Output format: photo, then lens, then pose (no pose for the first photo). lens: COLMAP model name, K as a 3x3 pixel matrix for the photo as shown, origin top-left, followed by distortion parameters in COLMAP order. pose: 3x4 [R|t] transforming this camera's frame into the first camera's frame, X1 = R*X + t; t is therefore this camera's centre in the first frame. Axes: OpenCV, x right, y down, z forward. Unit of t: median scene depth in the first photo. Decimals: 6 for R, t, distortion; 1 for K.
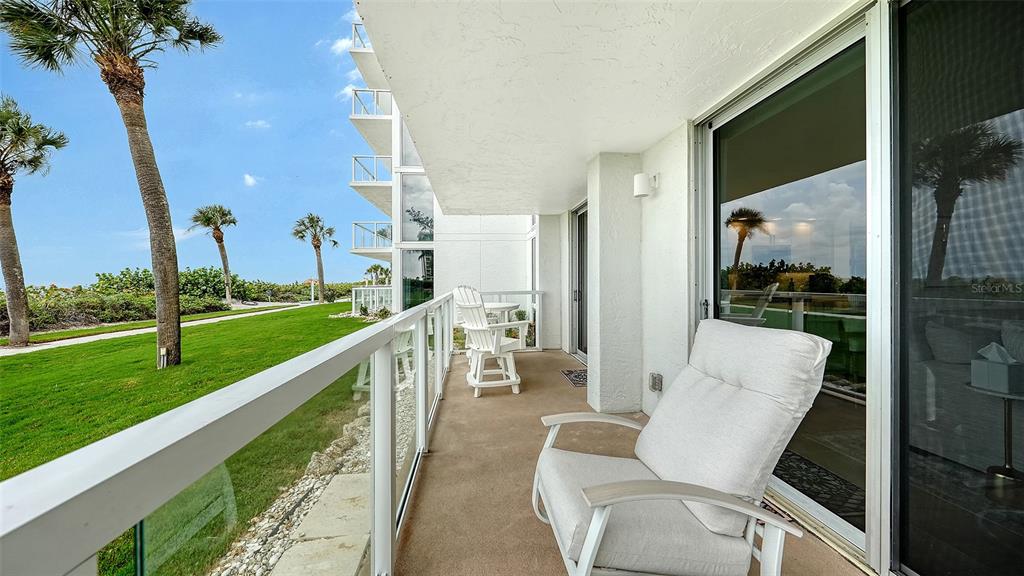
lens RADIAL K [[357.0, 0, 507.1], [0, 357.0, 276.9], [0, 0, 1]] dist [0.001691, -0.000142]
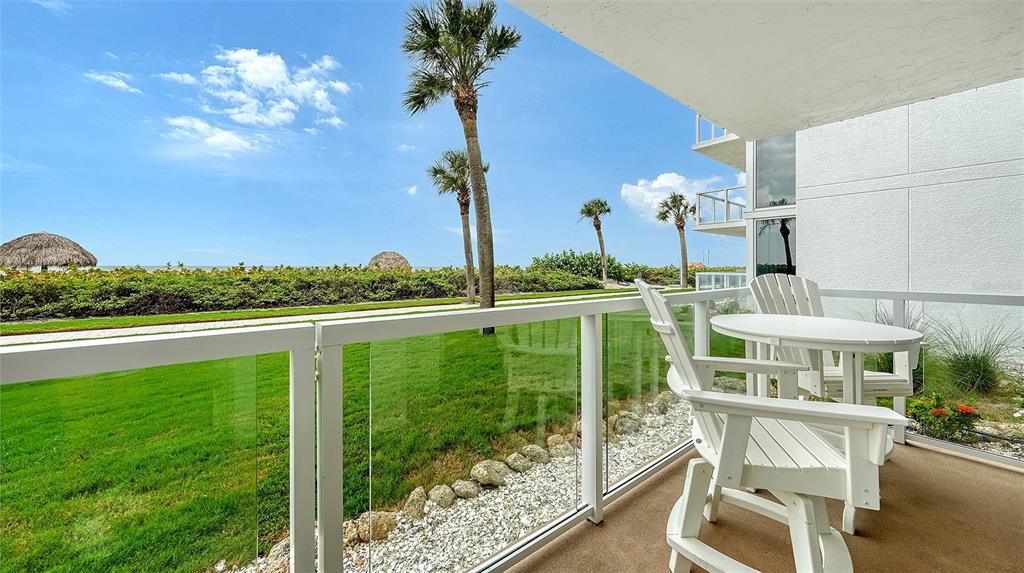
lens RADIAL K [[360.1, 0, 508.3], [0, 360.1, 265.3], [0, 0, 1]] dist [-0.000611, 0.000064]
pose [[0.534627, 0.013734, -0.844977, 0.027891], [-0.001355, 0.999881, 0.015394, 0.000730], [0.845087, -0.007085, 0.534582, 0.127727]]
